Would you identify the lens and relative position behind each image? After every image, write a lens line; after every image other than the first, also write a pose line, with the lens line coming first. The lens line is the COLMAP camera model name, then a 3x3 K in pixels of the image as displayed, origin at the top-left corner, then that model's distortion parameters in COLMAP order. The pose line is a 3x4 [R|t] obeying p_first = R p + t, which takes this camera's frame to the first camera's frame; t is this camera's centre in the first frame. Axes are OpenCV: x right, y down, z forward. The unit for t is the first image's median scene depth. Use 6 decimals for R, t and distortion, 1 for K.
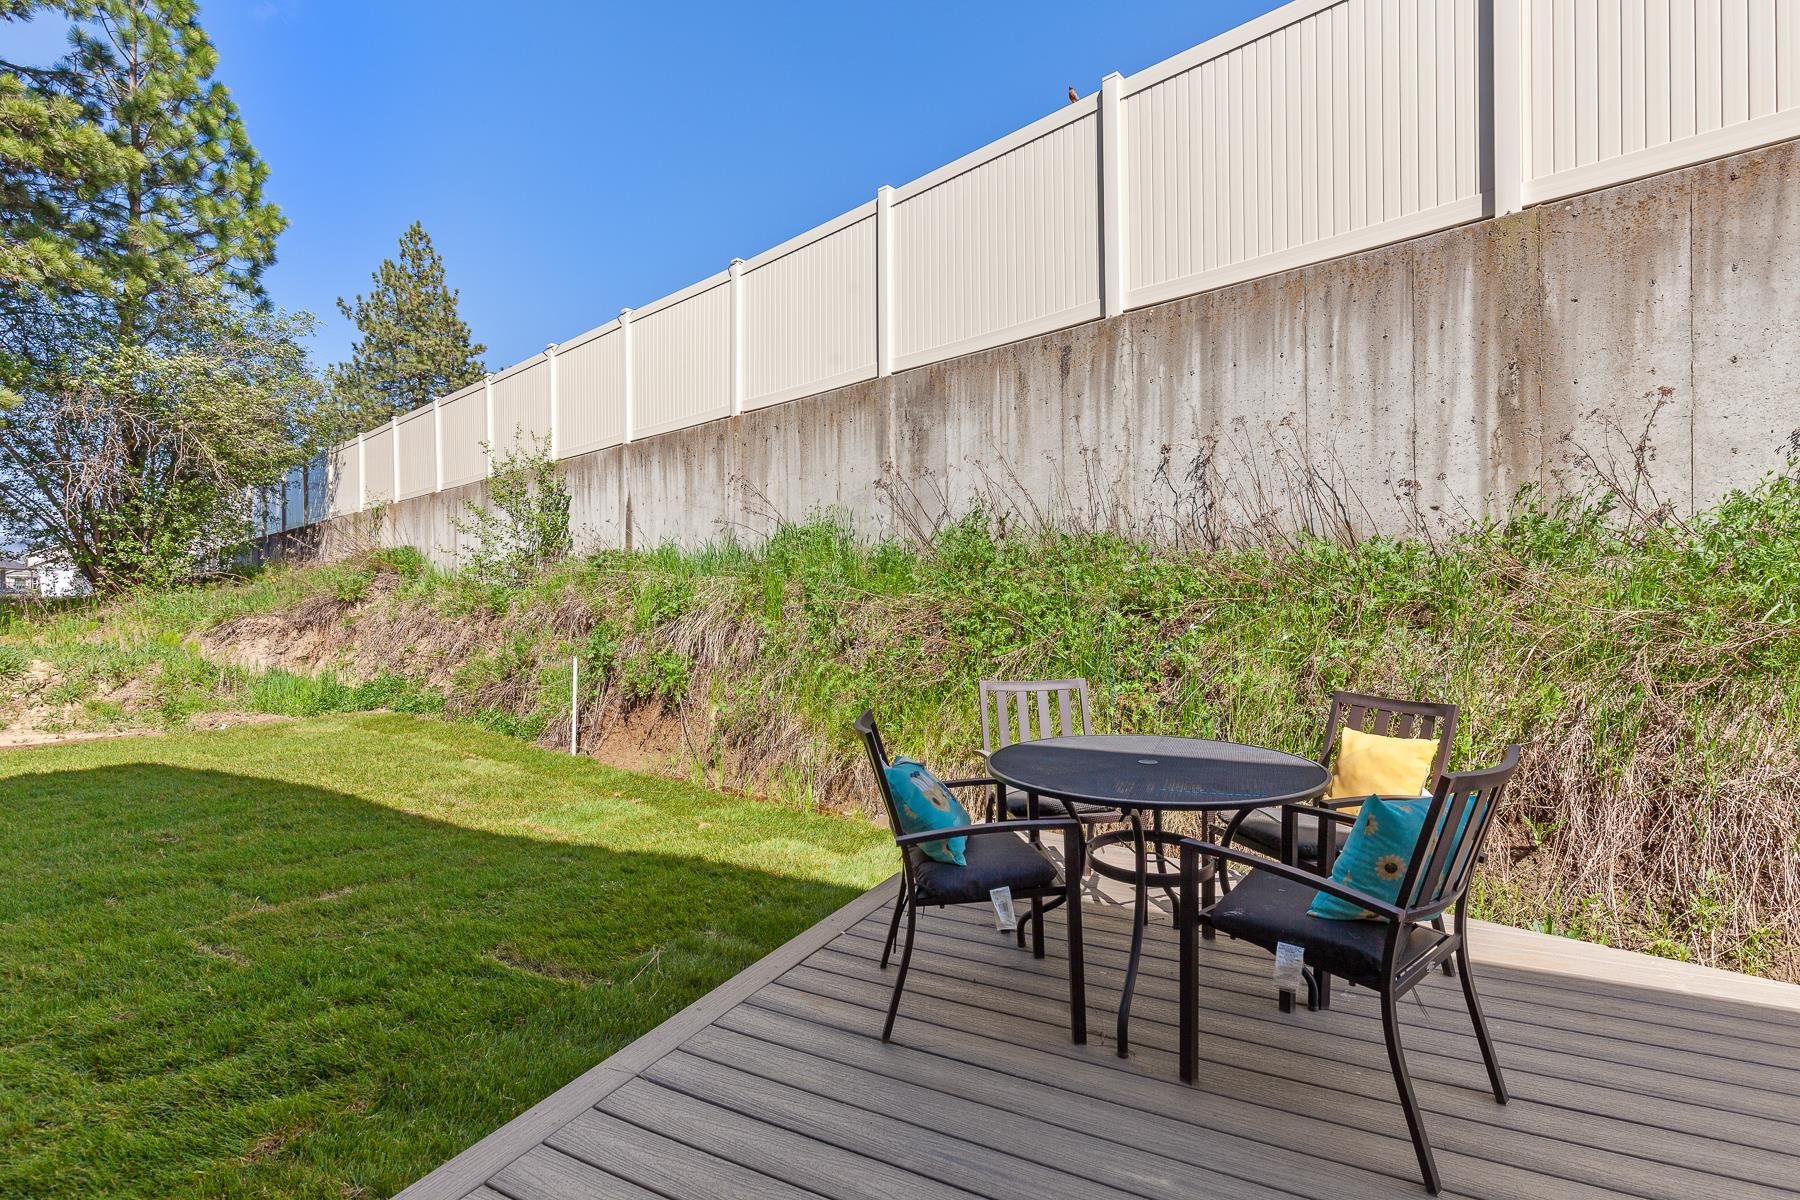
lens RADIAL K [[806.6, 0, 910.8], [0, 806.6, 601.7], [0, 0, 1]] dist [0.002826, -0.000165]
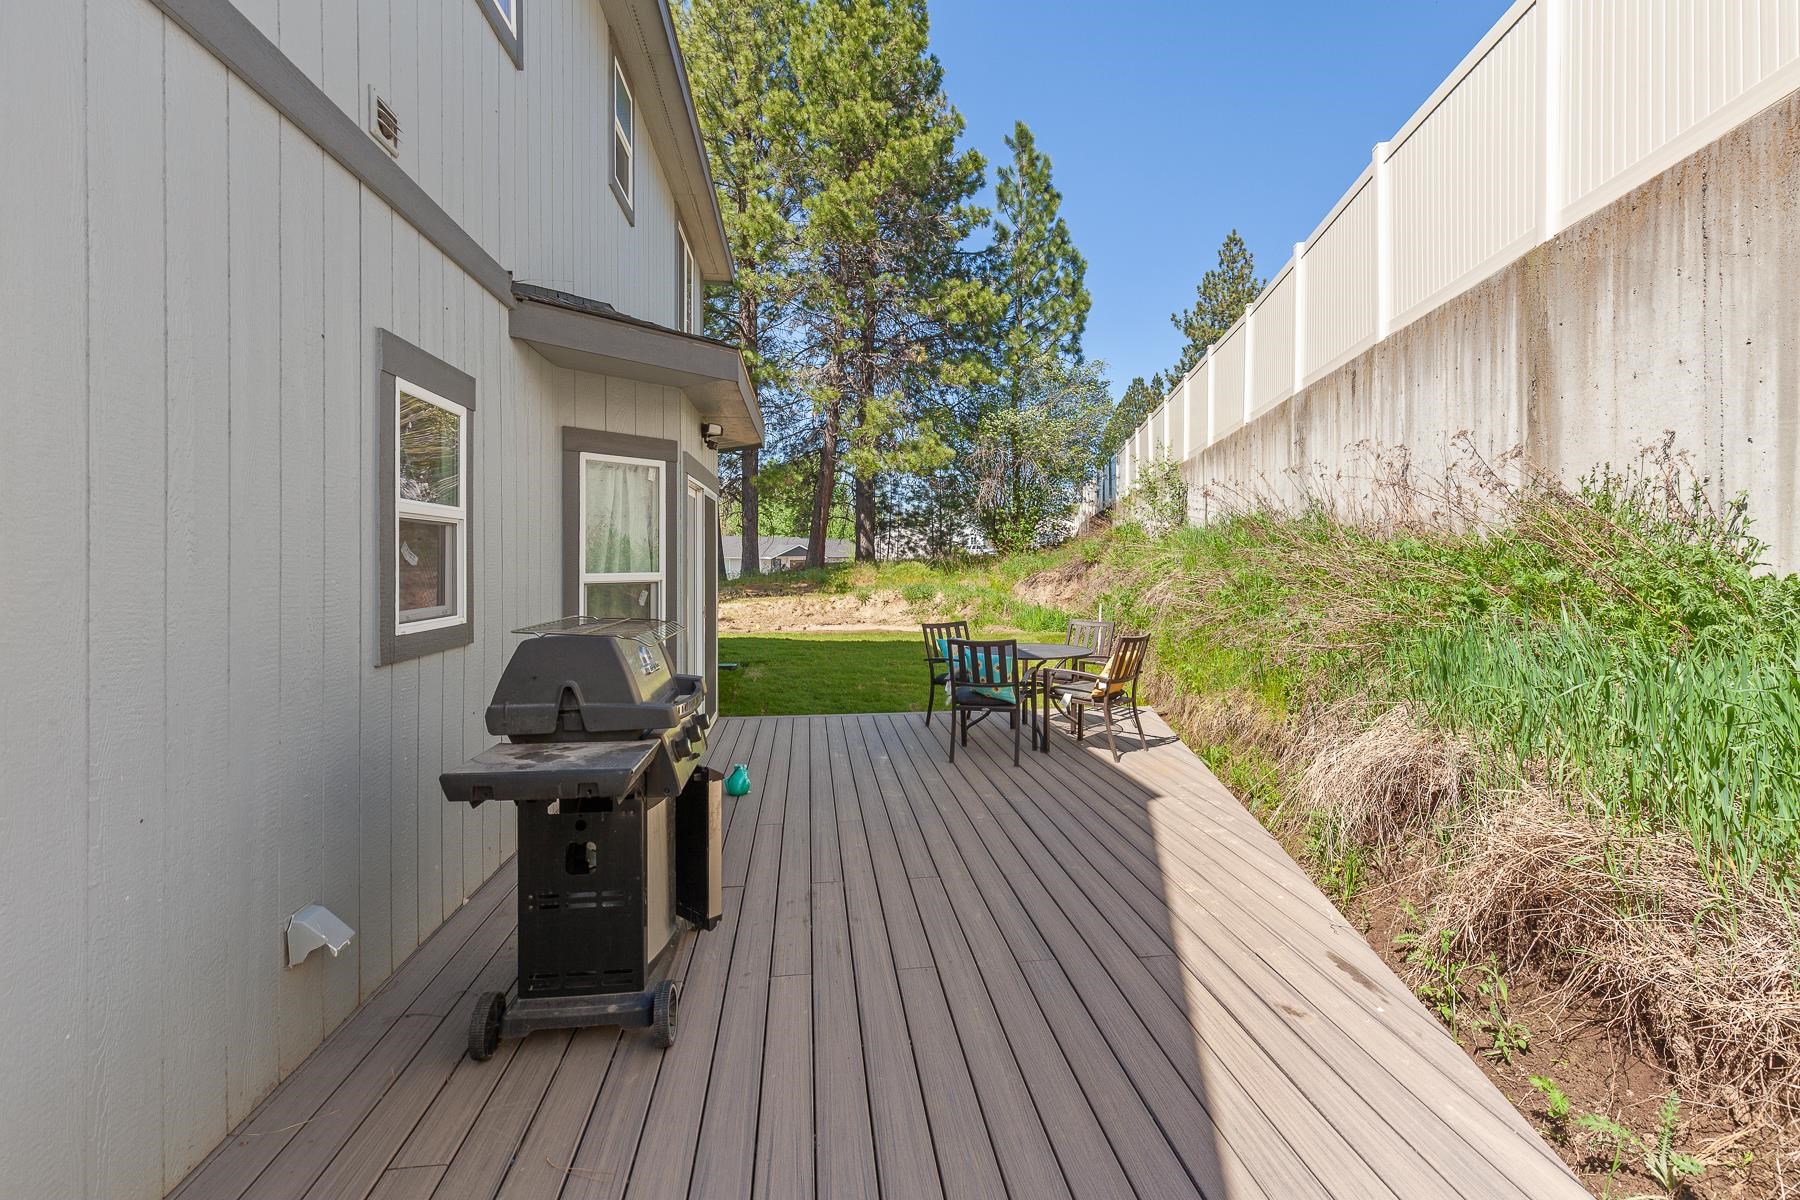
lens RADIAL K [[813.7, 0, 891.9], [0, 813.7, 544.6], [0, 0, 1]] dist [0.004227, -0.000292]
pose [[0.532494, -0.007714, -0.846399, 0.728552], [-0.002959, 0.999935, -0.010975, -0.030115], [0.846429, 0.008349, 0.532436, -0.216715]]
